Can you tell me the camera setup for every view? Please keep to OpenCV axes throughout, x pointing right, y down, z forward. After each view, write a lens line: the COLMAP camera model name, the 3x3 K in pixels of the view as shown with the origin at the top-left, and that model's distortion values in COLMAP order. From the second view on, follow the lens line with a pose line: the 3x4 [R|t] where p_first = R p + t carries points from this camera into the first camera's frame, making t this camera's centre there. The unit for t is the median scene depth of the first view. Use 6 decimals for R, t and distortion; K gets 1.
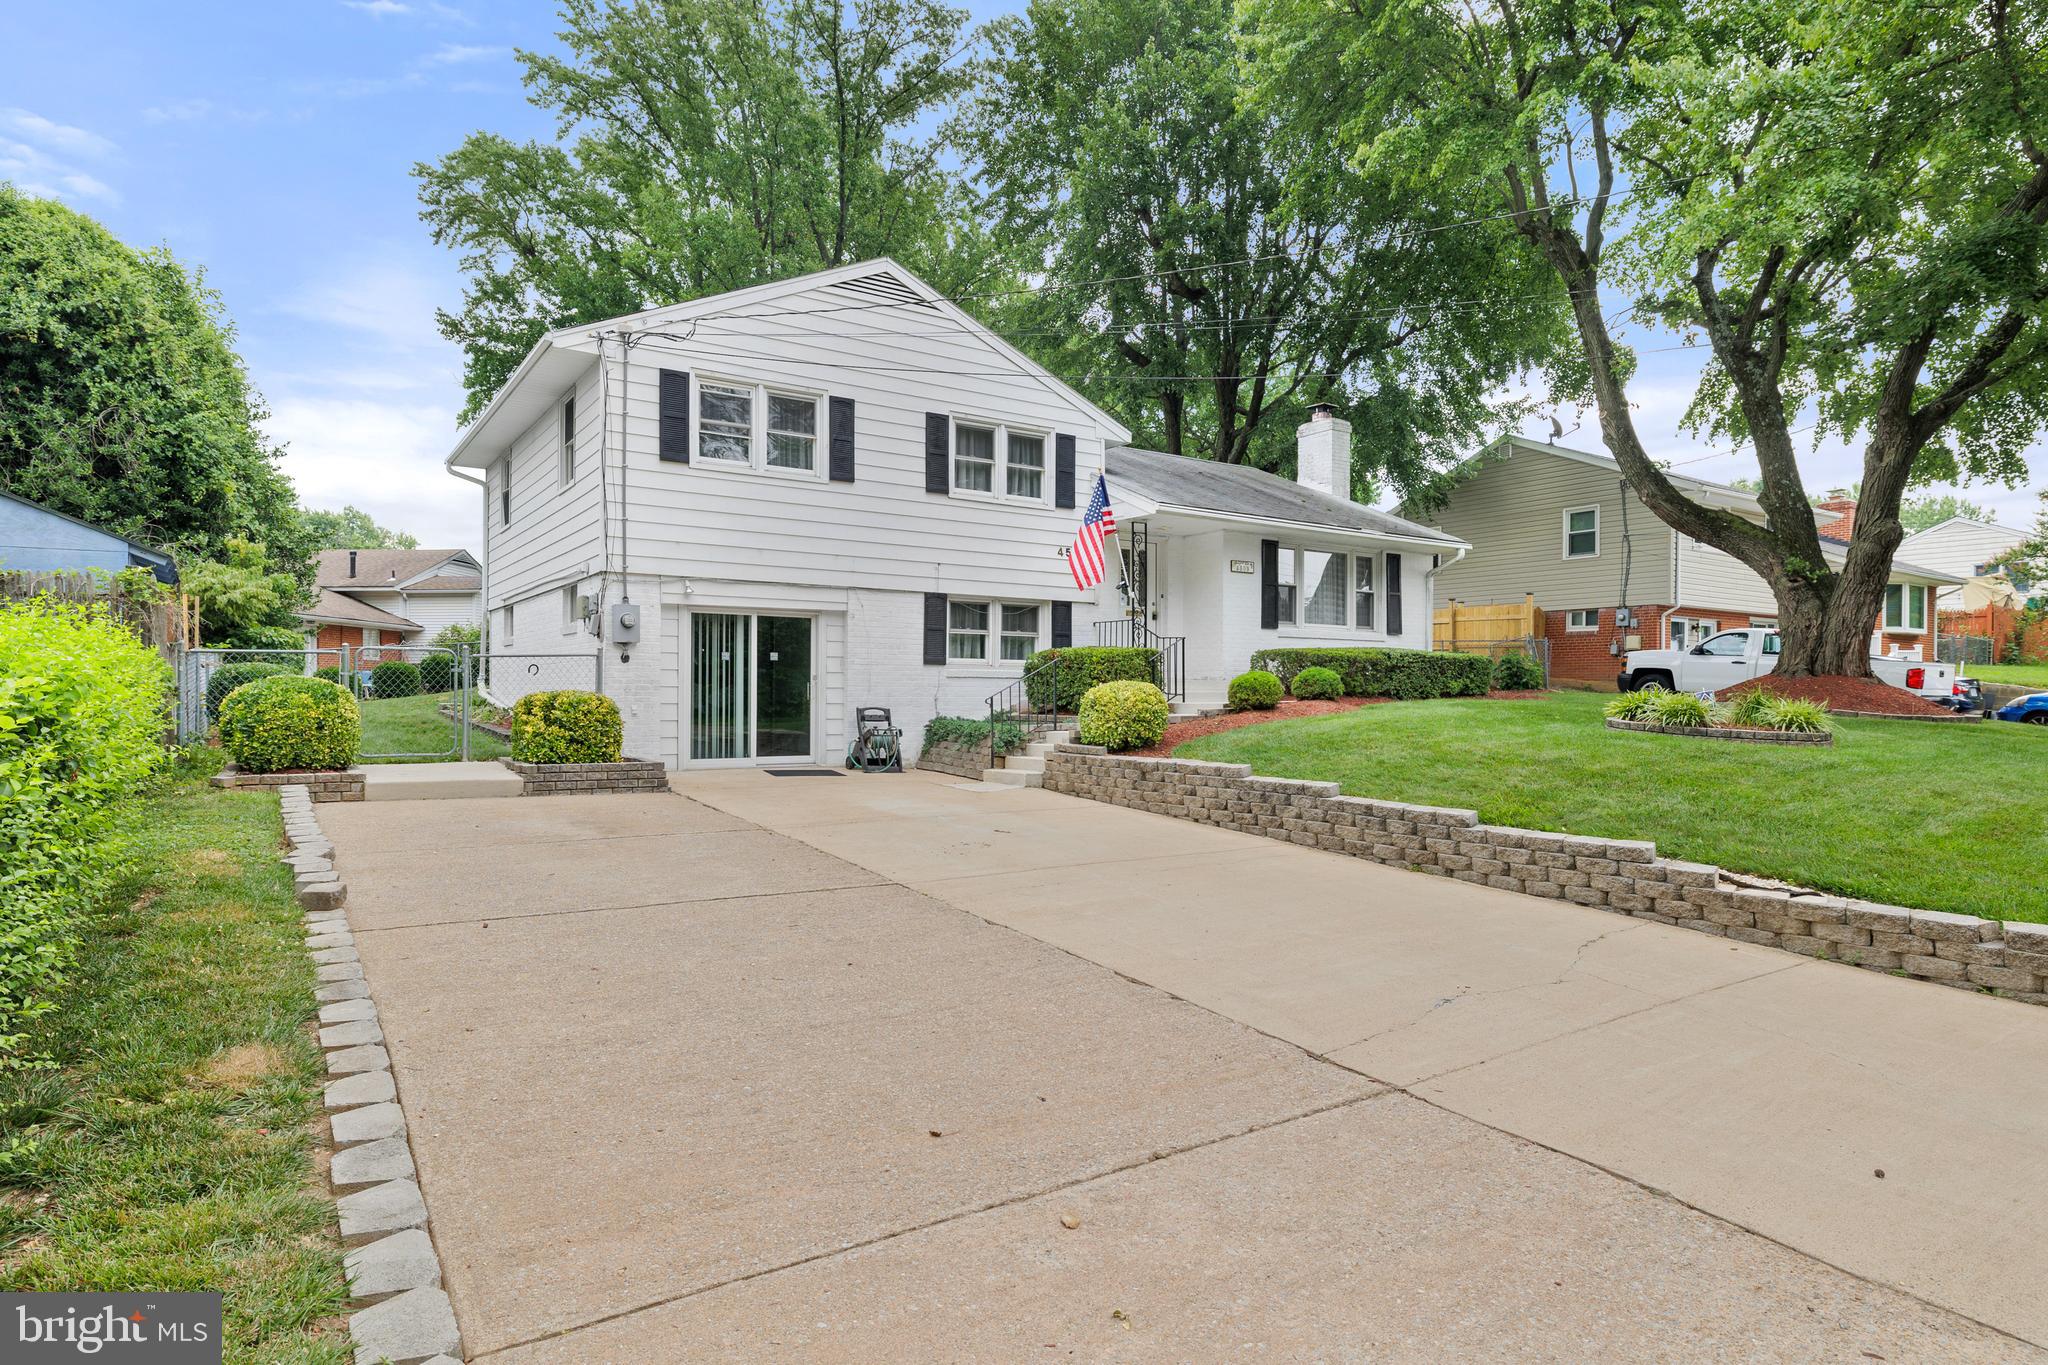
lens RADIAL K [[1105.2, 0, 1024.0], [0, 1105.2, 682.5], [0, 0, 1]] dist [-0.000897, 0.000389]
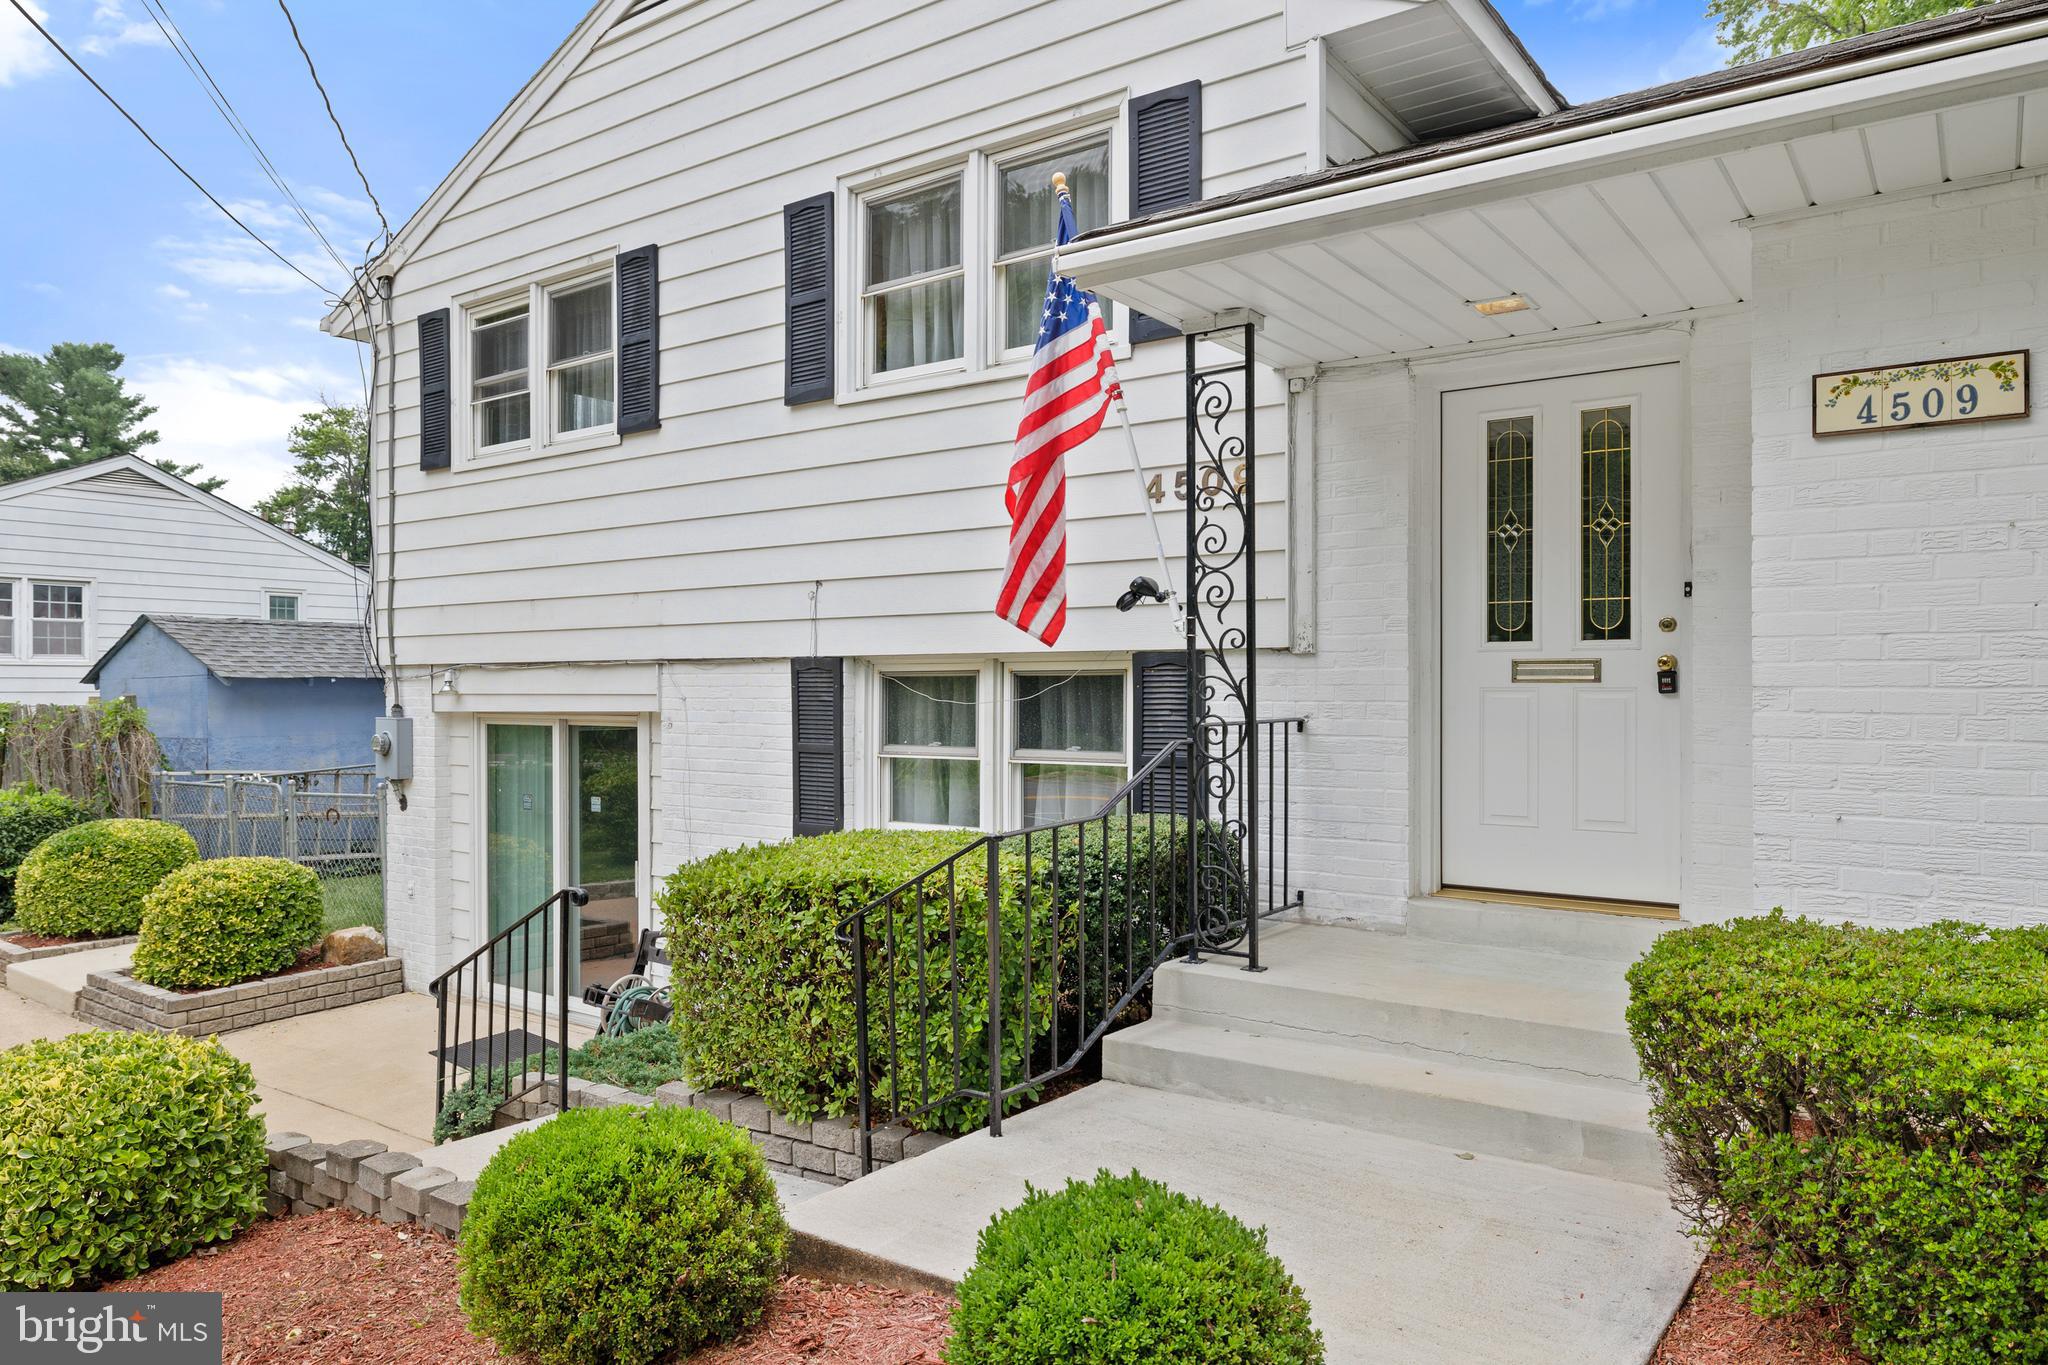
lens RADIAL K [[1322.4, 0, 1024.0], [0, 1322.4, 682.5], [0, 0, 1]] dist [0.001015, 0.000297]
pose [[0.343863, -0.012153, -0.938941, 0.387663], [0.008937, 0.999913, -0.009669, -0.067381], [0.938977, -0.005066, 0.343942, 0.914398]]
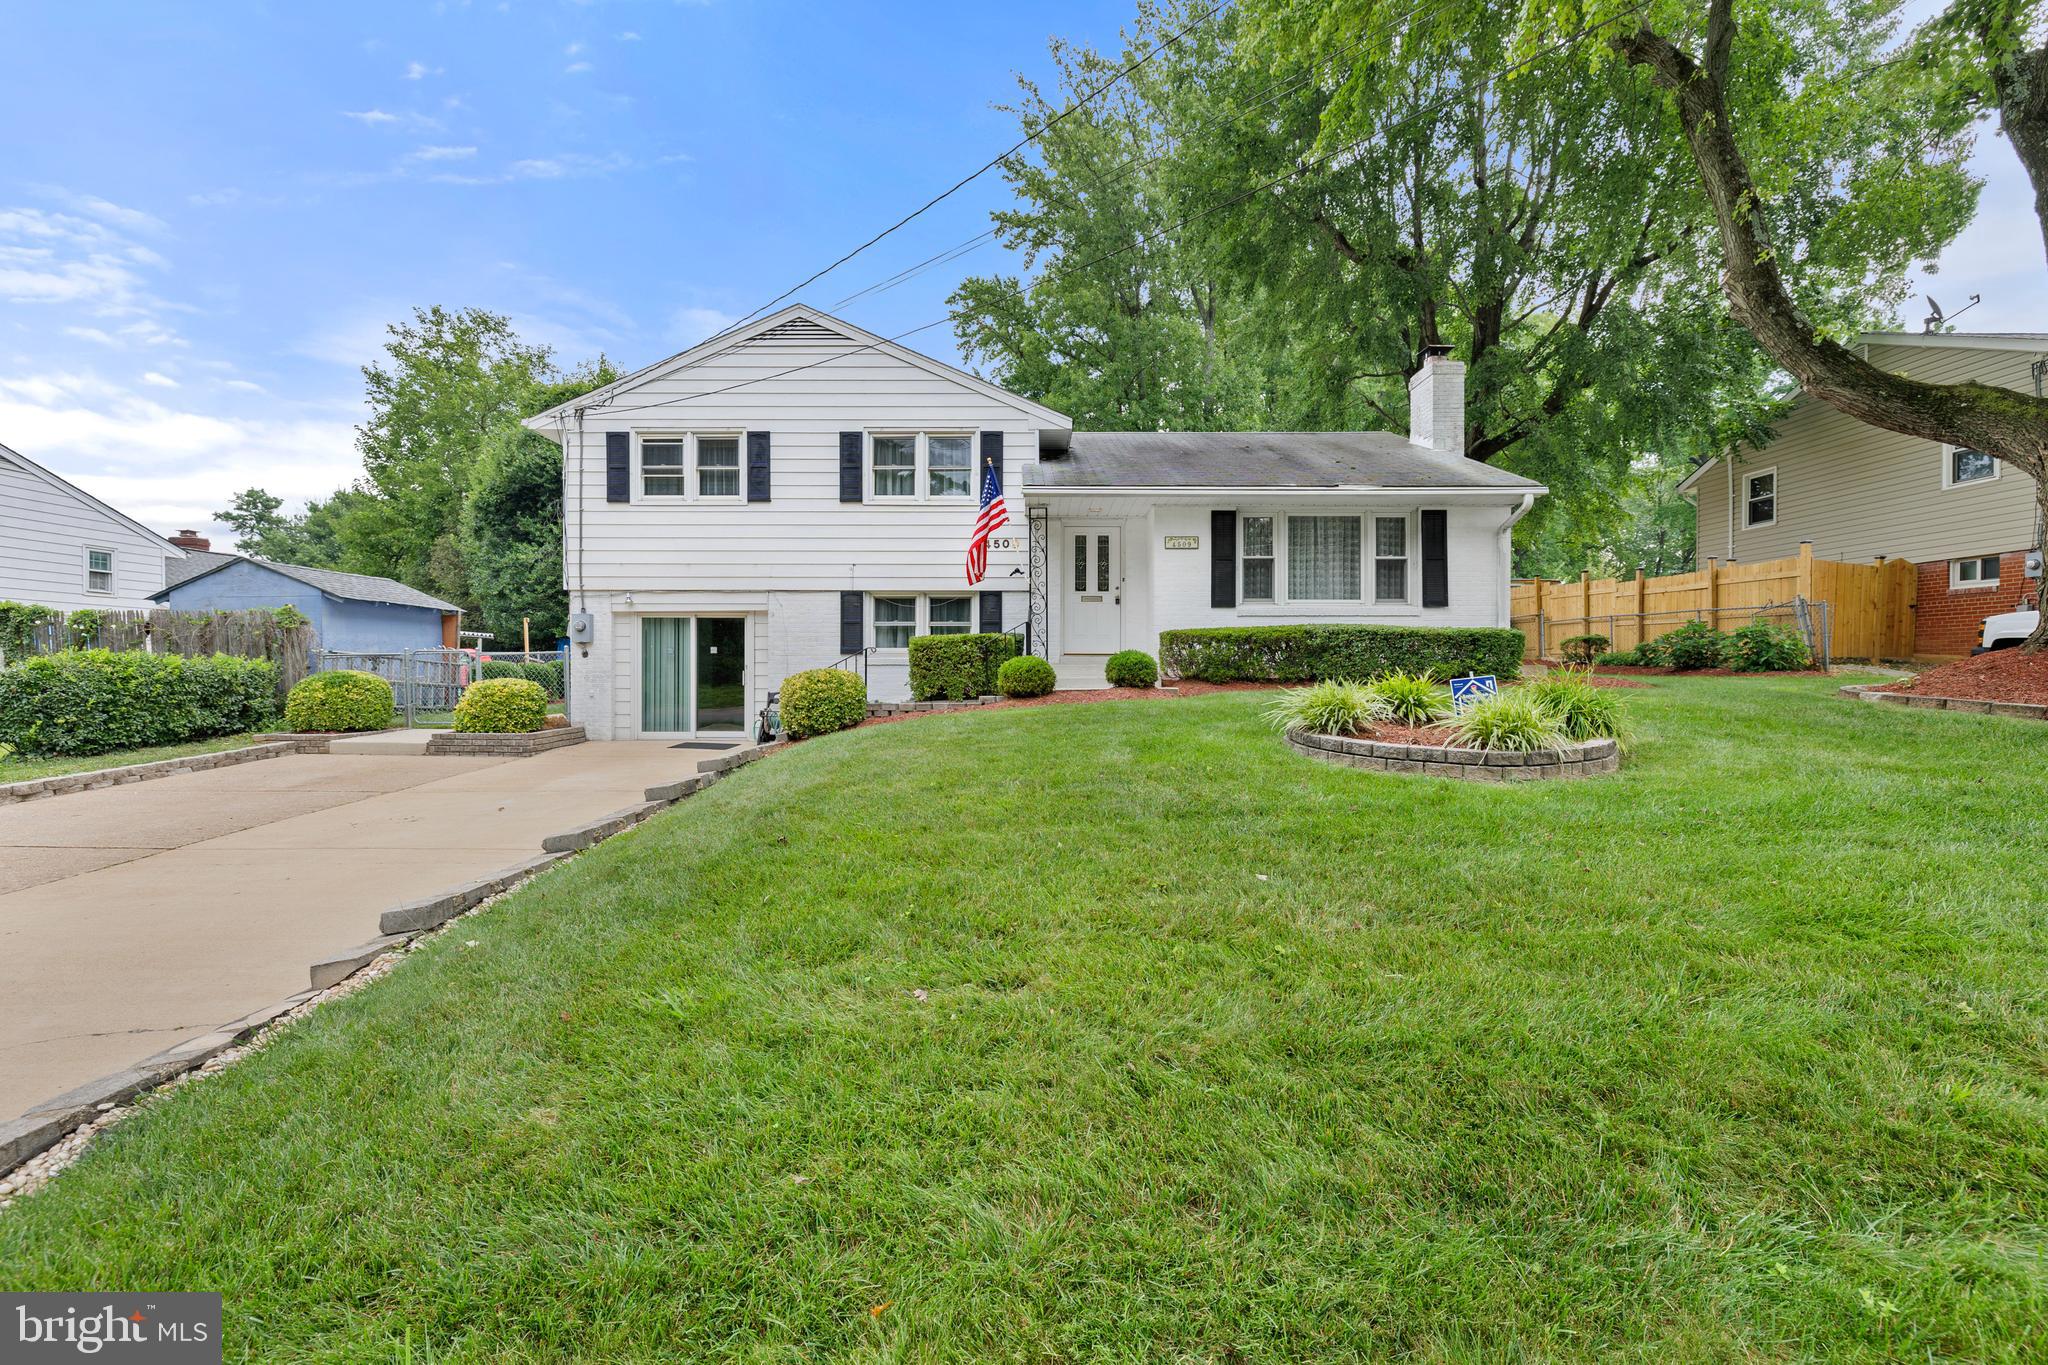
lens RADIAL K [[883.3, 0, 1024.0], [0, 883.3, 682.5], [0, 0, 1]] dist [0.000213, -0.000668]
pose [[0.831526, -0.005550, -0.555458, 0.571693], [0.009539, 0.999945, 0.004289, 0.010891], [0.555403, -0.008865, 0.831534, 0.347999]]
